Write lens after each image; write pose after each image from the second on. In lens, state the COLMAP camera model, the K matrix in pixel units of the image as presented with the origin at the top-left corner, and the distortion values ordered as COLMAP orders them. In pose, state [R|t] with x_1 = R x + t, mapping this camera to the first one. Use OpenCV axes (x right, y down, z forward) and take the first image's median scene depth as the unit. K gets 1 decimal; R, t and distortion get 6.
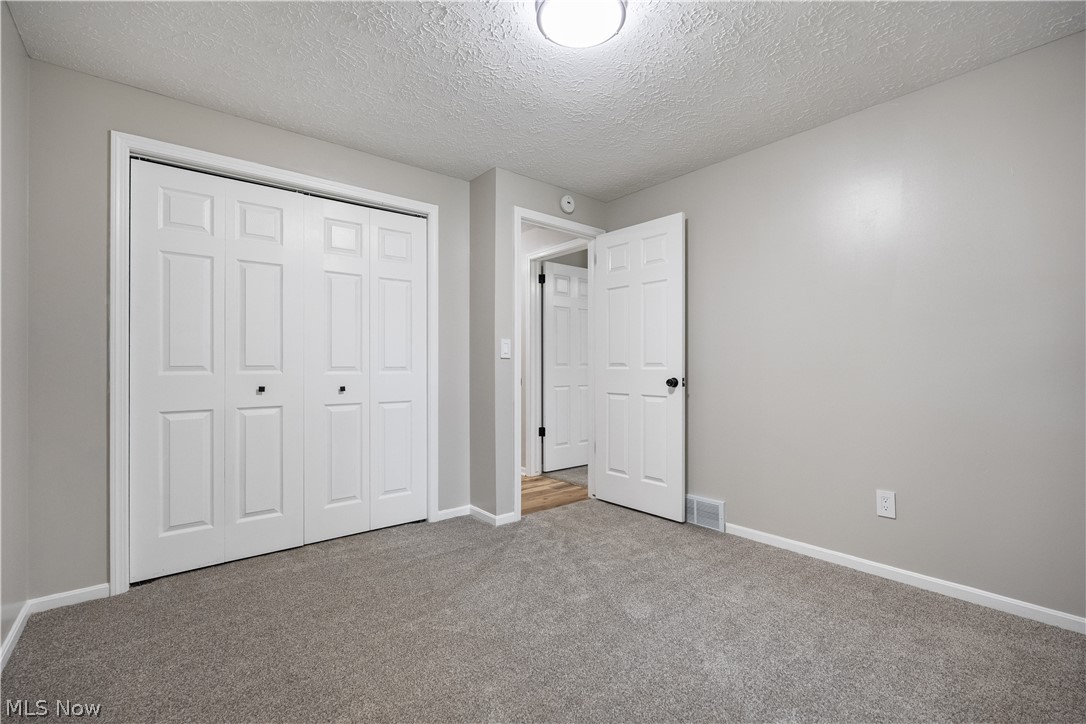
lens RADIAL K [[472.6, 0, 544.3], [0, 472.6, 359.6], [0, 0, 1]] dist [-0.003959, 0.000122]
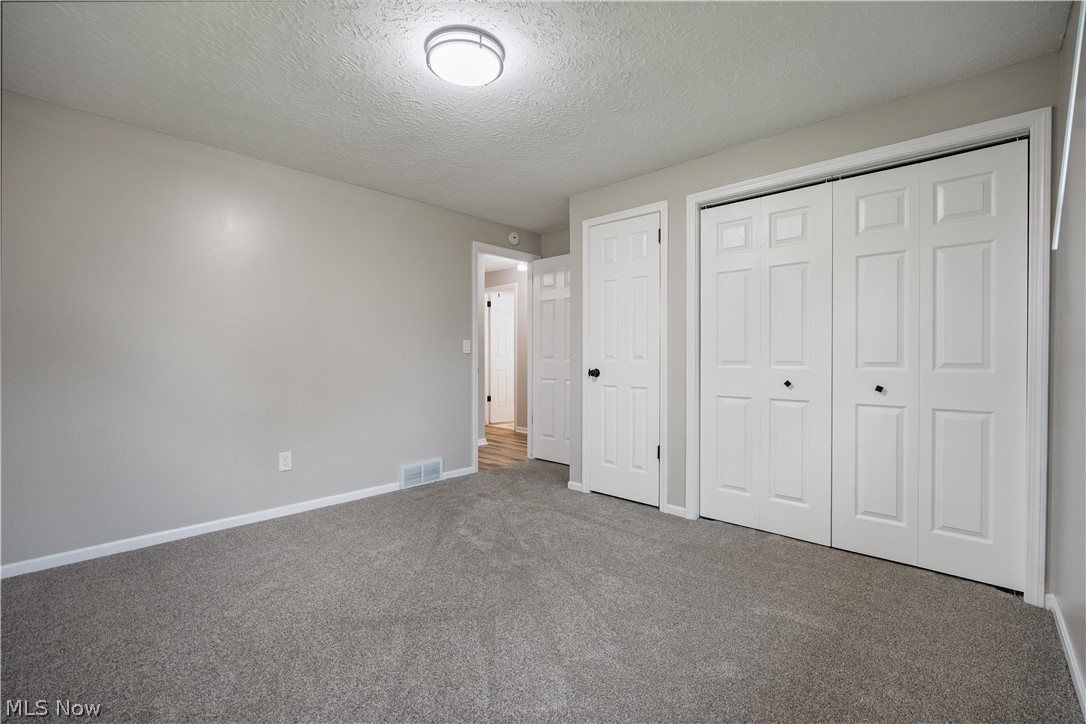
lens RADIAL K [[472.6, 0, 541.0], [0, 472.6, 358.6], [0, 0, 1]] dist [-0.003959, 0.000122]
pose [[0.145689, 0.004458, -0.989320, 0.457208], [0.005770, 0.999969, 0.005356, 0.001089], [0.989314, -0.006489, 0.145659, 0.360814]]
